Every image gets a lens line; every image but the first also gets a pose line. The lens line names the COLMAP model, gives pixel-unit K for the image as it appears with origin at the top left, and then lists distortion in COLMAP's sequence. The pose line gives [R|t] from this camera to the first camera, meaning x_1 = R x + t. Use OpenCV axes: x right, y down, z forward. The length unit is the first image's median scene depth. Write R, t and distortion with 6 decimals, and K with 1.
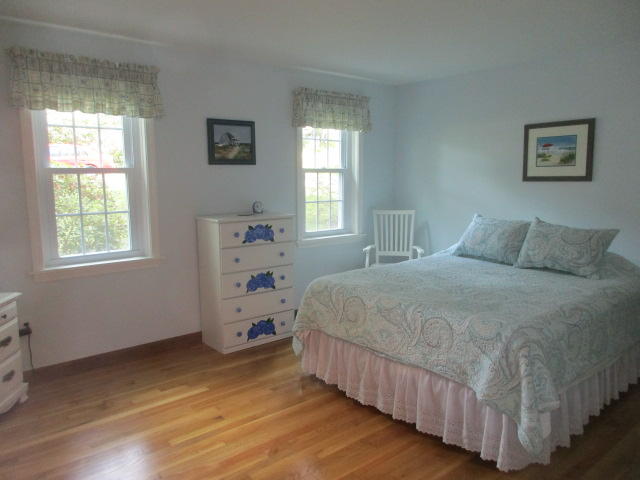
lens RADIAL K [[481.0, 0, 320.0], [0, 481.0, 240.0], [0, 0, 1]] dist [-0.004031, -0.004416]
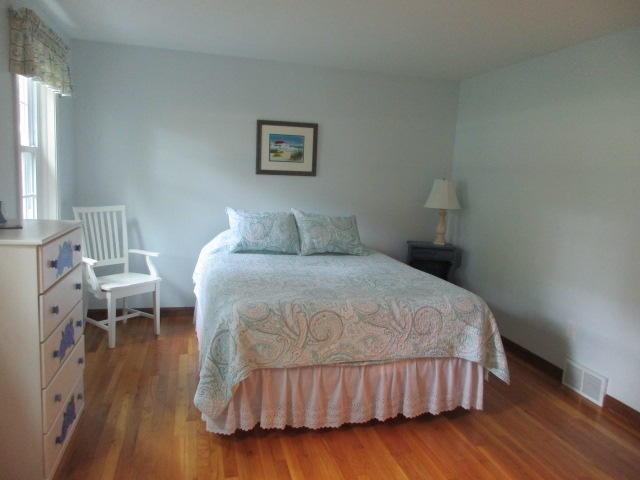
lens RADIAL K [[481.0, 0, 320.0], [0, 481.0, 240.0], [0, 0, 1]] dist [-0.004031, -0.004416]
pose [[0.423442, -0.103613, 0.899978, -0.525400], [0.072646, 0.994122, 0.080272, -0.059809], [-0.903006, 0.031389, 0.428481, 0.479656]]
